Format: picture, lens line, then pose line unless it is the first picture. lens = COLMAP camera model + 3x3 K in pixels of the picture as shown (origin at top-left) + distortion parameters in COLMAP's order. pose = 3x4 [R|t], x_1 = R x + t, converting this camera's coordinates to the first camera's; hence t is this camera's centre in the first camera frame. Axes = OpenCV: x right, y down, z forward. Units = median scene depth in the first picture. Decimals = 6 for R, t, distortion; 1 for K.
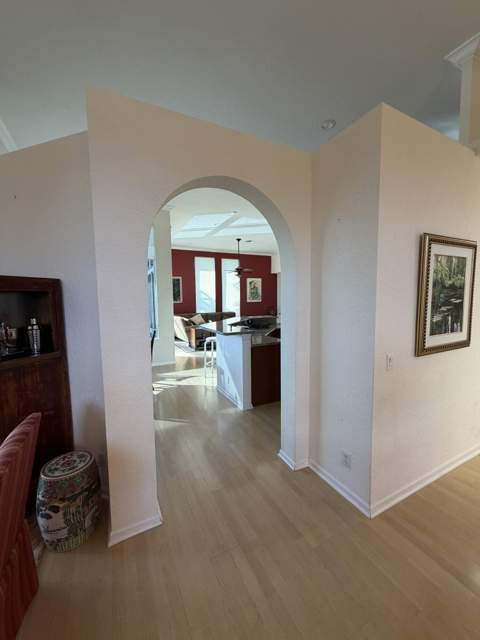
lens RADIAL K [[255.2, 0, 240.3], [0, 255.2, 317.4], [0, 0, 1]] dist [-0.000454, 0.000005]
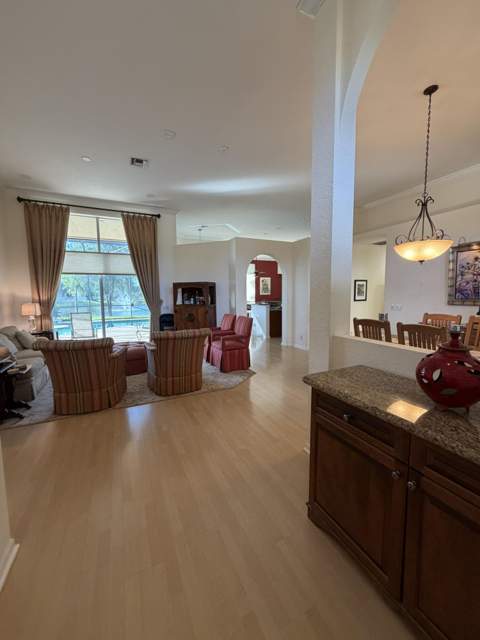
lens RADIAL K [[255.2, 0, 240.3], [0, 255.2, 317.4], [0, 0, 1]] dist [-0.000454, 0.000005]
pose [[0.999795, 0.007191, -0.018922, -0.061835], [-0.006885, 0.999845, 0.016198, 0.047883], [0.019035, -0.016064, 0.999690, -0.451576]]
